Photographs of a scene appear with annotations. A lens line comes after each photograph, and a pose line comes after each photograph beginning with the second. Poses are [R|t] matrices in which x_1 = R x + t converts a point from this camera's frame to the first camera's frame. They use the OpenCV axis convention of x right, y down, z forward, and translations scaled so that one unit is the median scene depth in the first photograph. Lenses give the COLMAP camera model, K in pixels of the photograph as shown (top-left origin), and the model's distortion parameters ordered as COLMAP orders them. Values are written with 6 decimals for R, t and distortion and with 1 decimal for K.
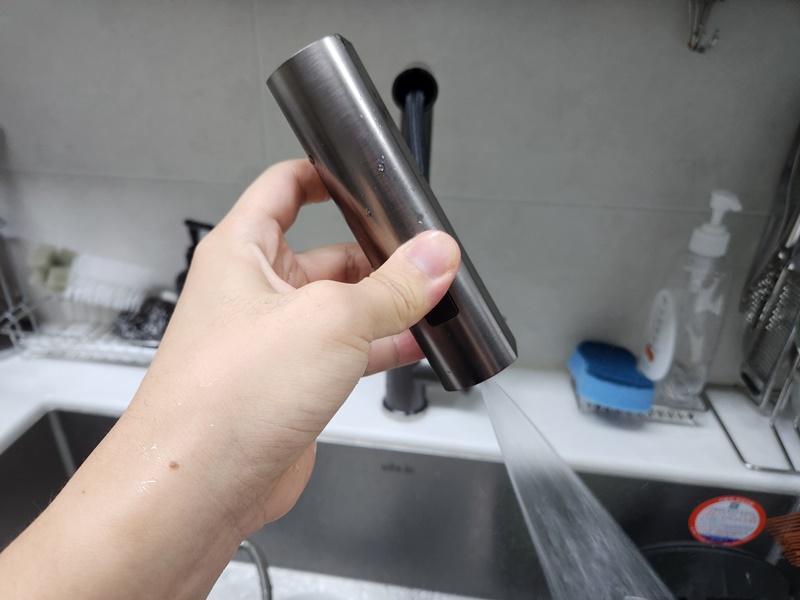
lens RADIAL K [[550.6, 0, 390.6], [0, 550.6, 297.8], [0, 0, 1]] dist [0.002493, -0.017388]
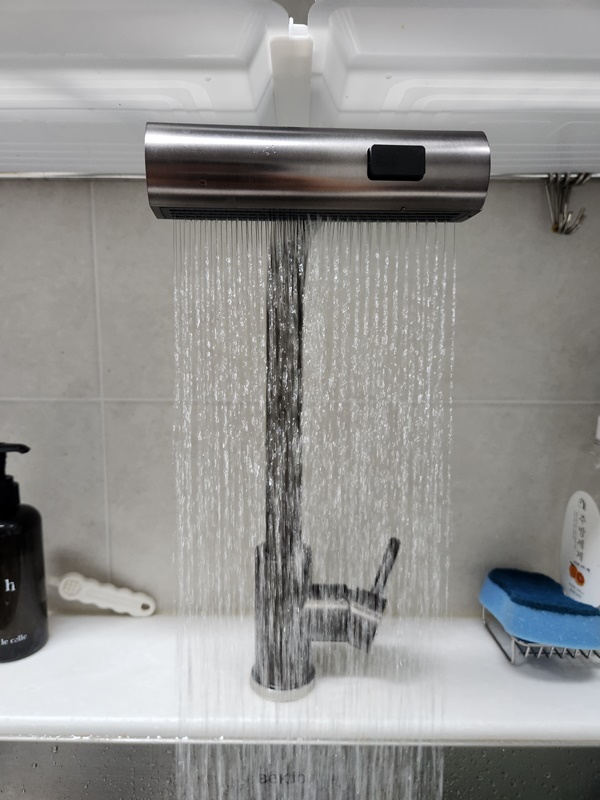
lens RADIAL K [[544.2, 0, 294.6], [0, 544.2, 398.9], [0, 0, 1]] dist [0.037563, -0.050253]
pose [[0.989903, -0.032625, 0.137944, -0.046953], [0.076591, 0.941969, -0.326845, 0.087393], [-0.119275, 0.334110, 0.934957, 0.199704]]
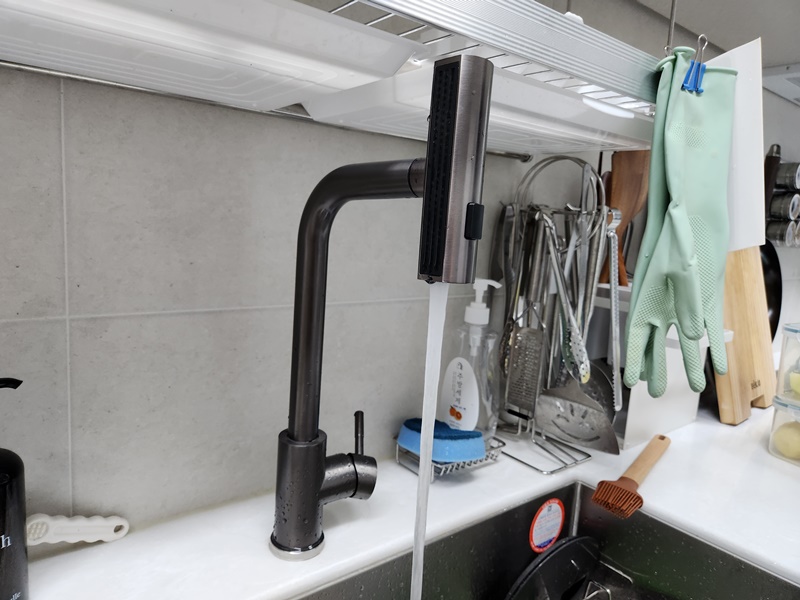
lens RADIAL K [[539.7, 0, 394.7], [0, 539.7, 288.0], [0, 0, 1]] dist [0.043702, -0.051421]
pose [[0.690431, -0.069125, 0.720088, -0.458326], [0.276996, 0.944821, -0.174890, 0.010213], [-0.668265, 0.320211, 0.671481, 0.194772]]
